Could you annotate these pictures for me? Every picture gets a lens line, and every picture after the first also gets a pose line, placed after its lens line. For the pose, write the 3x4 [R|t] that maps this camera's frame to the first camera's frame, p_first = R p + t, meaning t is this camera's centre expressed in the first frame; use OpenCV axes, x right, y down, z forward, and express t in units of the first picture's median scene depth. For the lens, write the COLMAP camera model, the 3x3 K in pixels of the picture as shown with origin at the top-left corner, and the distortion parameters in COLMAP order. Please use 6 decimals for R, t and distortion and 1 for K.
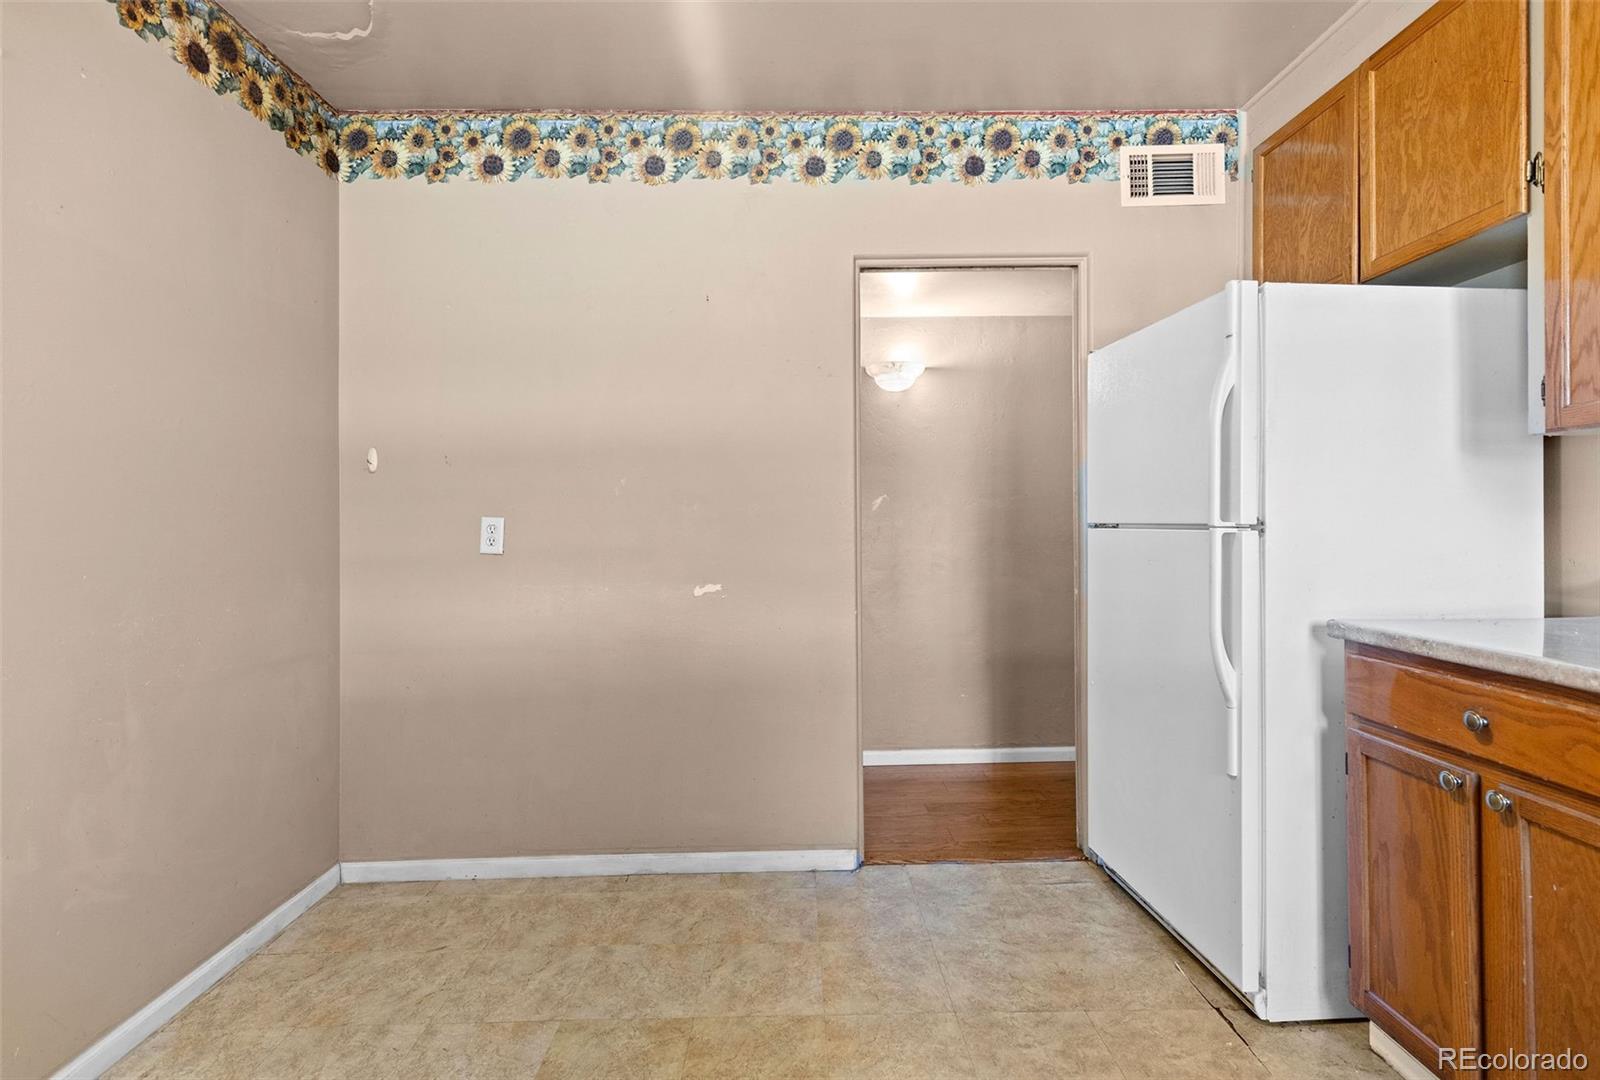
lens RADIAL K [[756.0, 0, 801.7], [0, 756.0, 518.9], [0, 0, 1]] dist [0.002992, 0.000737]
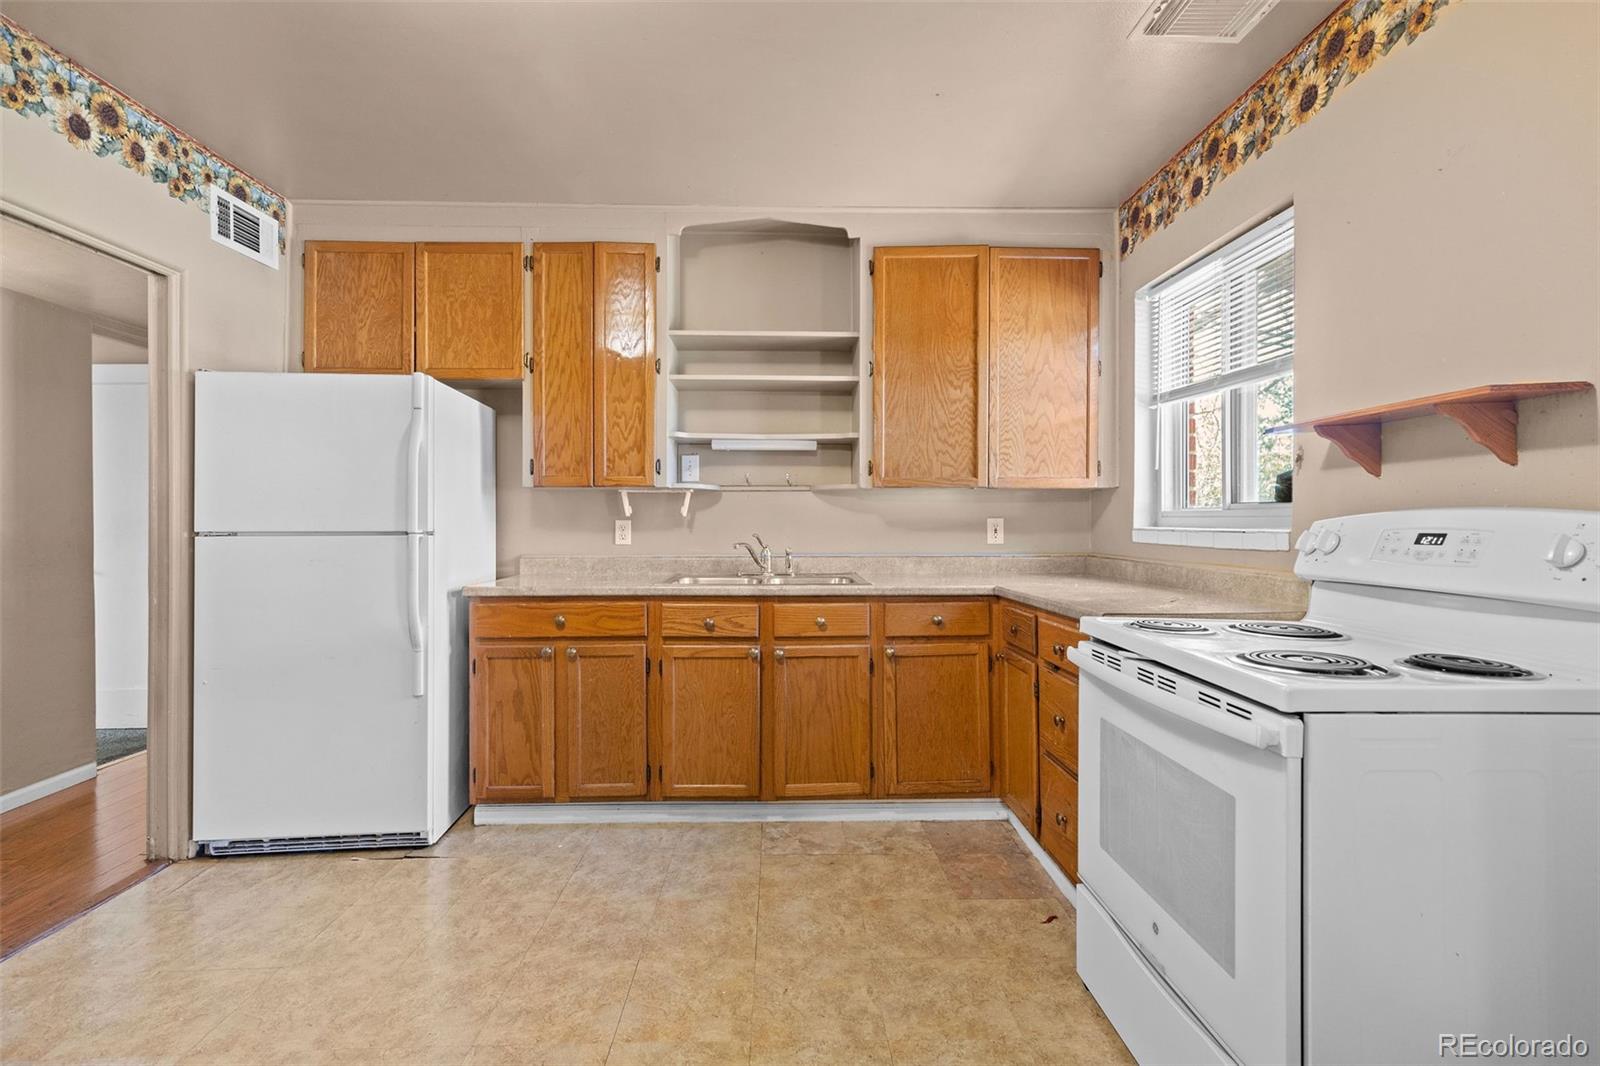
lens RADIAL K [[729.9, 0, 798.8], [0, 729.9, 521.6], [0, 0, 1]] dist [0.006881, -0.000649]
pose [[-0.020281, 0.007017, 0.999770, -0.640890], [-0.001417, 0.999974, -0.007047, -0.002502], [-0.999793, -0.001559, -0.020270, 0.180497]]
